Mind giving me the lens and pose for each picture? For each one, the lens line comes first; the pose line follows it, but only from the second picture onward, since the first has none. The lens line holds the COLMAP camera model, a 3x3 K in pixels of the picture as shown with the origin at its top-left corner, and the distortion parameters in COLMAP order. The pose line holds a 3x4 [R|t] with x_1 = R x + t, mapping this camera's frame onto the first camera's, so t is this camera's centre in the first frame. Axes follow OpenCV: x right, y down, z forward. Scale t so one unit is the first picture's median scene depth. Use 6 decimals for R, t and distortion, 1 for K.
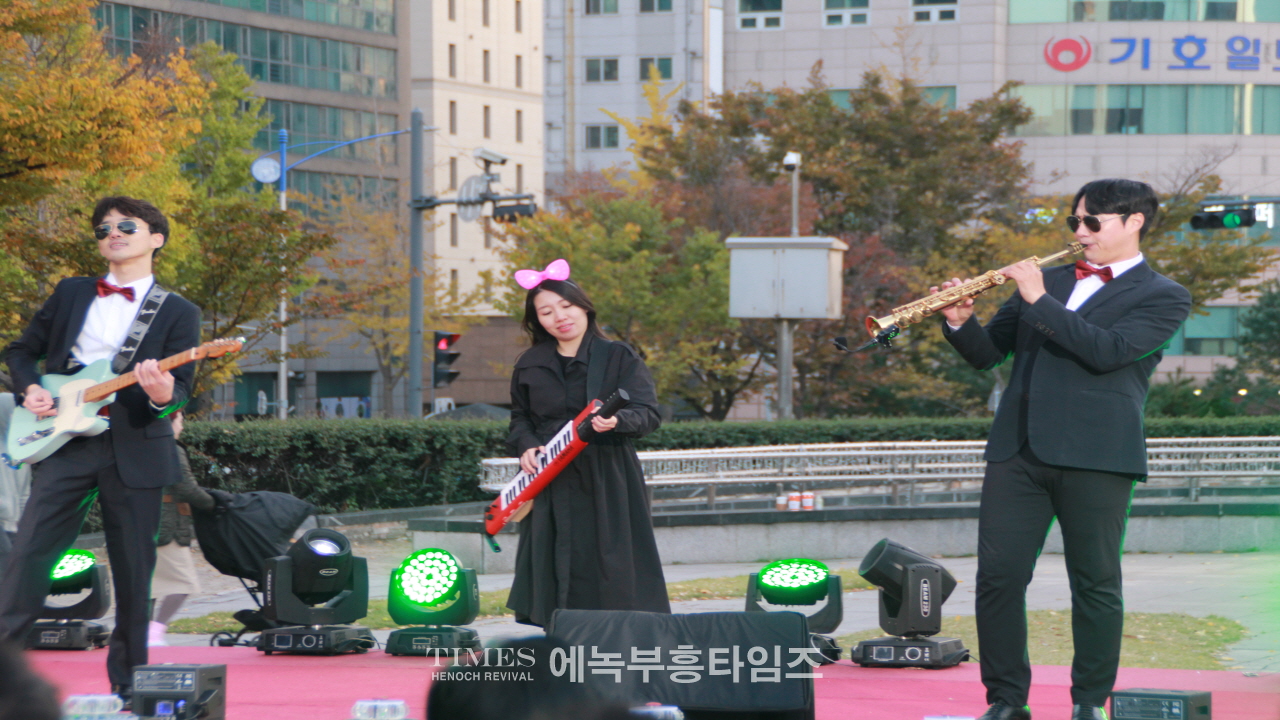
lens RADIAL K [[4700.8, 0, 640.0], [0, 4700.8, 360.0], [0, 0, 1]] dist [1.218253, 0.750360]
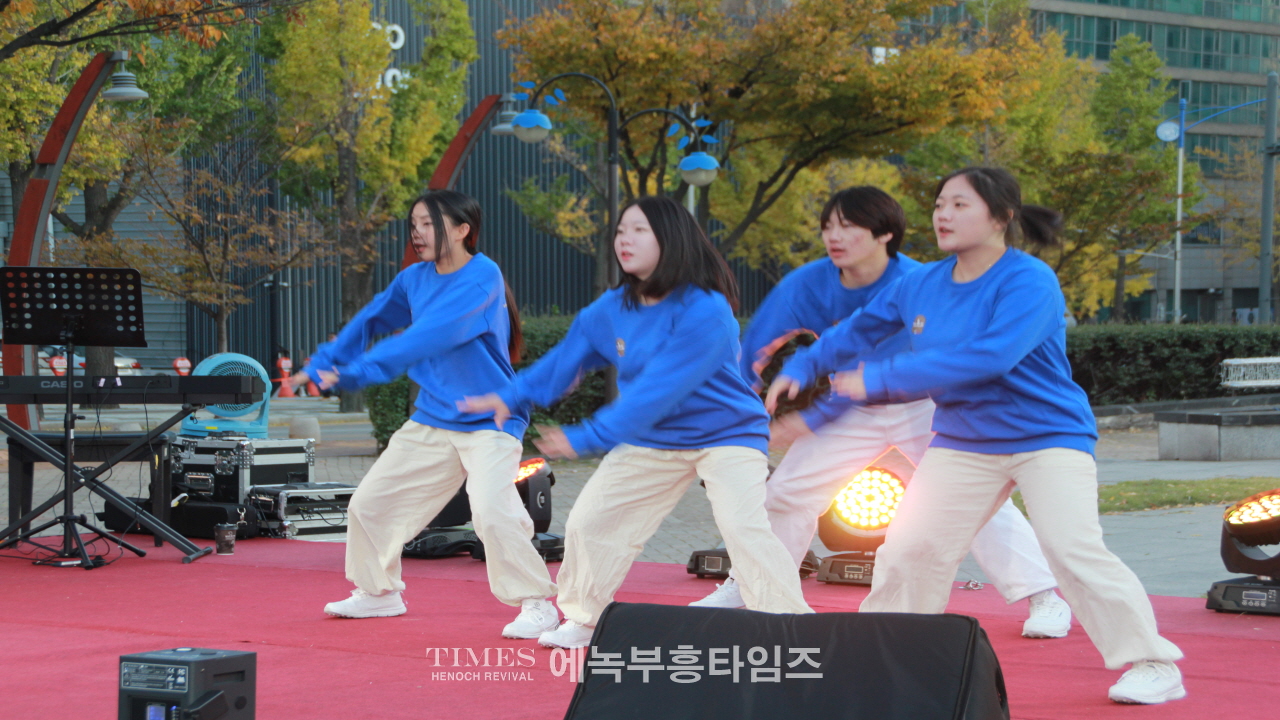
lens RADIAL K [[3115.1, 0, 640.2], [0, 3115.1, 430.6], [0, 0, 1]] dist [0.600955, 0.748155]
pose [[0.961113, 0.010051, -0.275973, 0.036275], [0.002573, 0.998968, 0.045343, 0.002594], [0.276144, -0.044289, 0.960095, 0.190323]]
